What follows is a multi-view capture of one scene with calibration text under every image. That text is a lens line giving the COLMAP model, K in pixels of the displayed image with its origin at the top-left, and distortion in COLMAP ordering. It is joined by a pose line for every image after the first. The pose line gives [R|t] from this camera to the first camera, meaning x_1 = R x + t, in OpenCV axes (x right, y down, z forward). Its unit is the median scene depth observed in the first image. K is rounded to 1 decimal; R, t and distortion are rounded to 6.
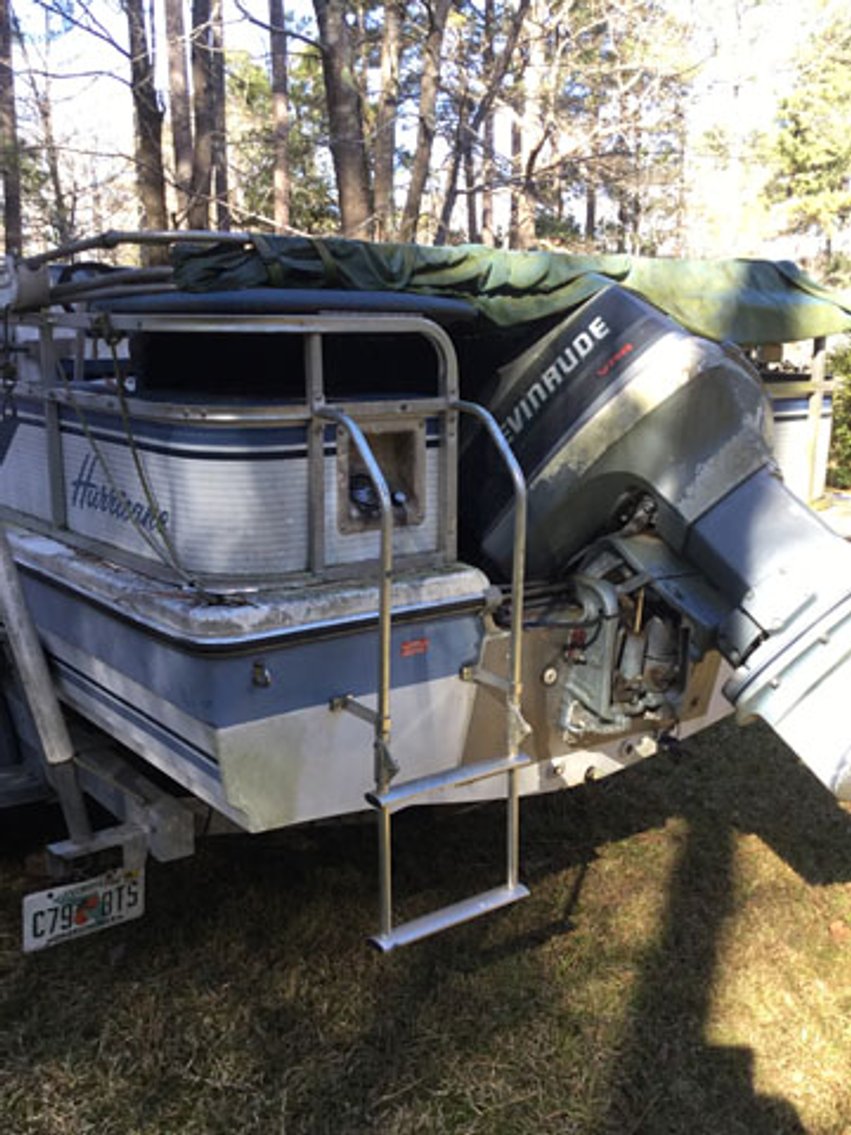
lens RADIAL K [[1225.7, 0, 425.5], [0, 1225.7, 567.5], [0, 0, 1]] dist [0.169999, -0.249952]
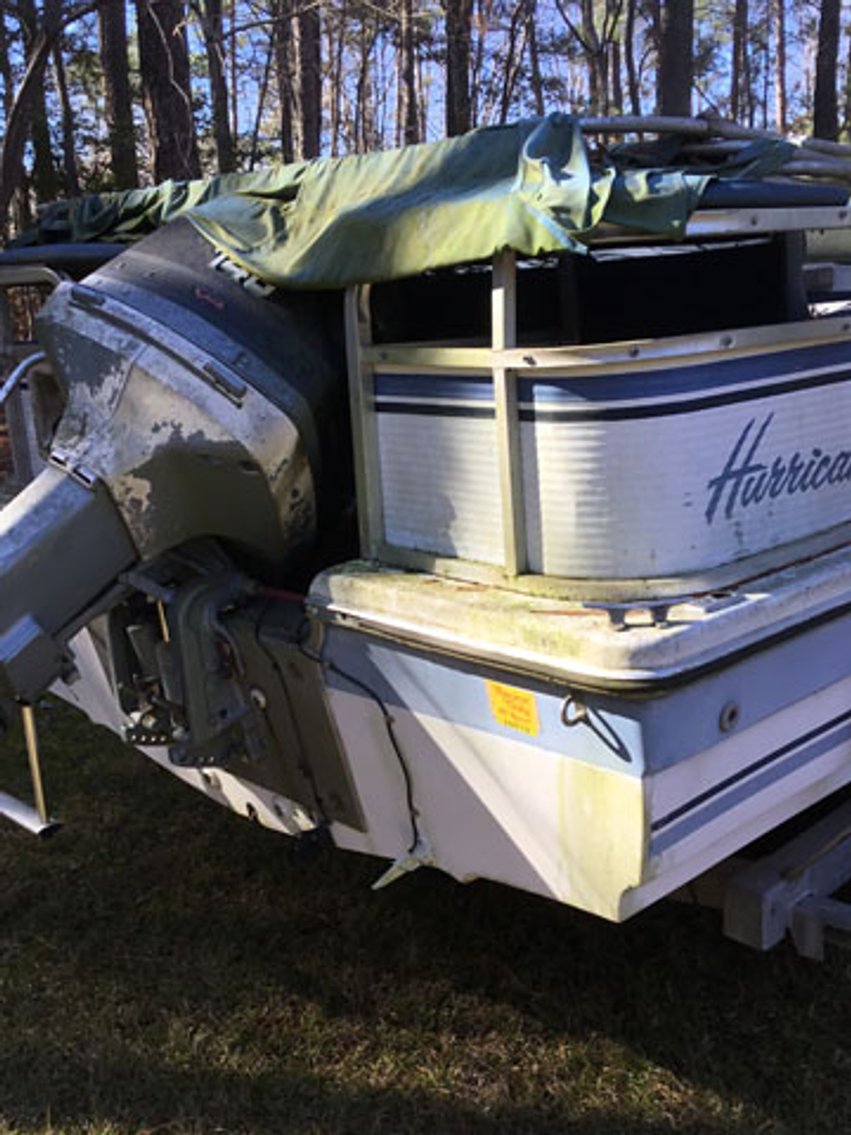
lens RADIAL K [[1225.7, 0, 425.5], [0, 1225.7, 567.5], [0, 0, 1]] dist [0.169999, -0.249952]
pose [[0.081122, 0.215115, -0.973214, 0.860554], [-0.137369, 0.969527, 0.202850, -0.165218], [0.987192, 0.117234, 0.108200, 0.950104]]
